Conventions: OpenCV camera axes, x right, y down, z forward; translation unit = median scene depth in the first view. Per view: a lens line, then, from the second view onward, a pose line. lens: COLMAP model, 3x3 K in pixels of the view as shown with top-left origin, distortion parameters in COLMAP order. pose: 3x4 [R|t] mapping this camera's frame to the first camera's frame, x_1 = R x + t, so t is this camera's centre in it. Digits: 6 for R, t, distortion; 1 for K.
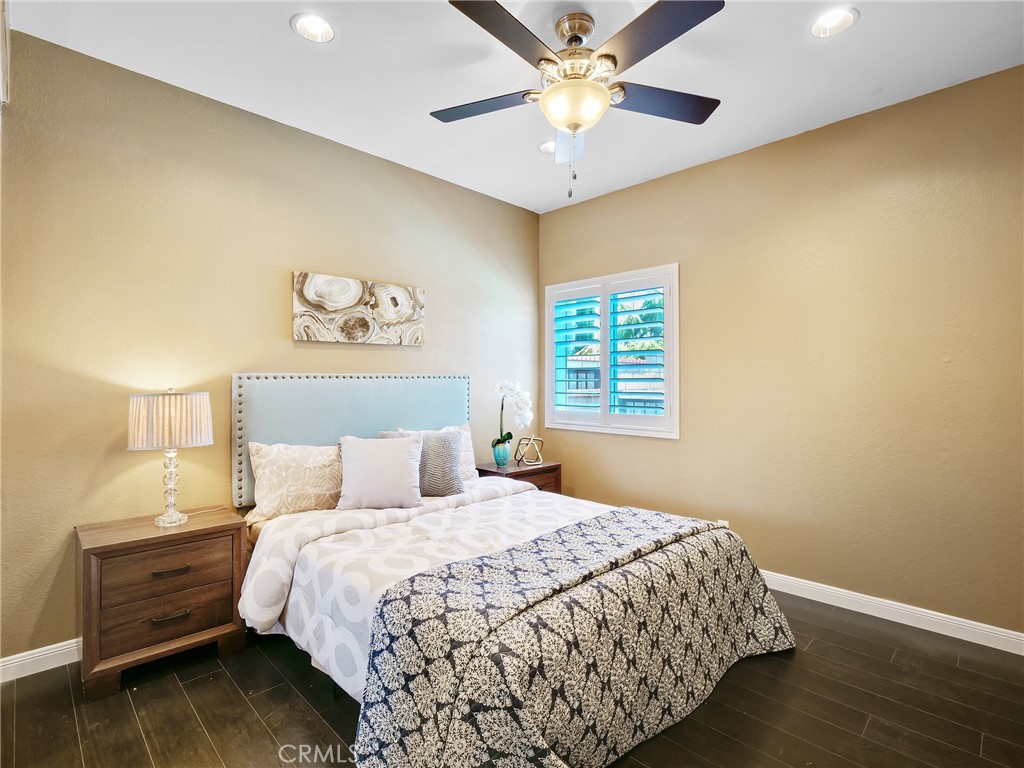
lens RADIAL K [[505.4, 0, 507.2], [0, 505.4, 382.4], [0, 0, 1]] dist [-0.002080, 0.000759]
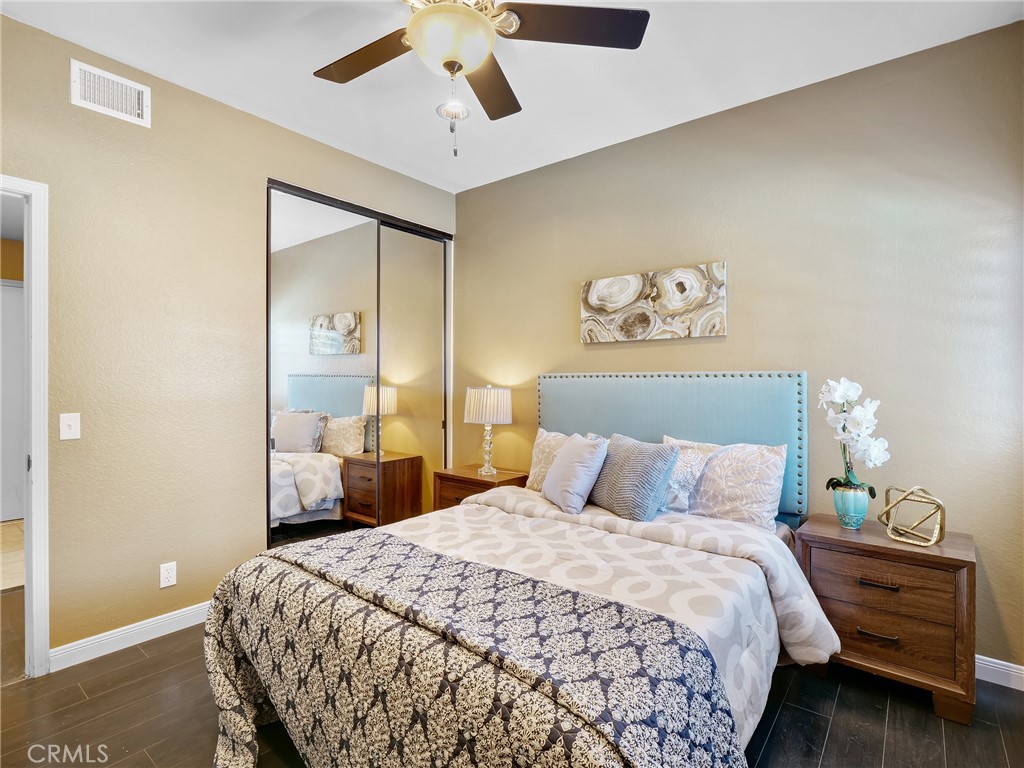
lens RADIAL K [[505.4, 0, 507.3], [0, 505.4, 379.7], [0, 0, 1]] dist [-0.002080, 0.000759]
pose [[0.115351, 0.006069, -0.993306, 0.620831], [-0.003943, 0.999976, 0.005652, -0.007861], [0.993317, 0.003265, 0.115372, 0.643001]]
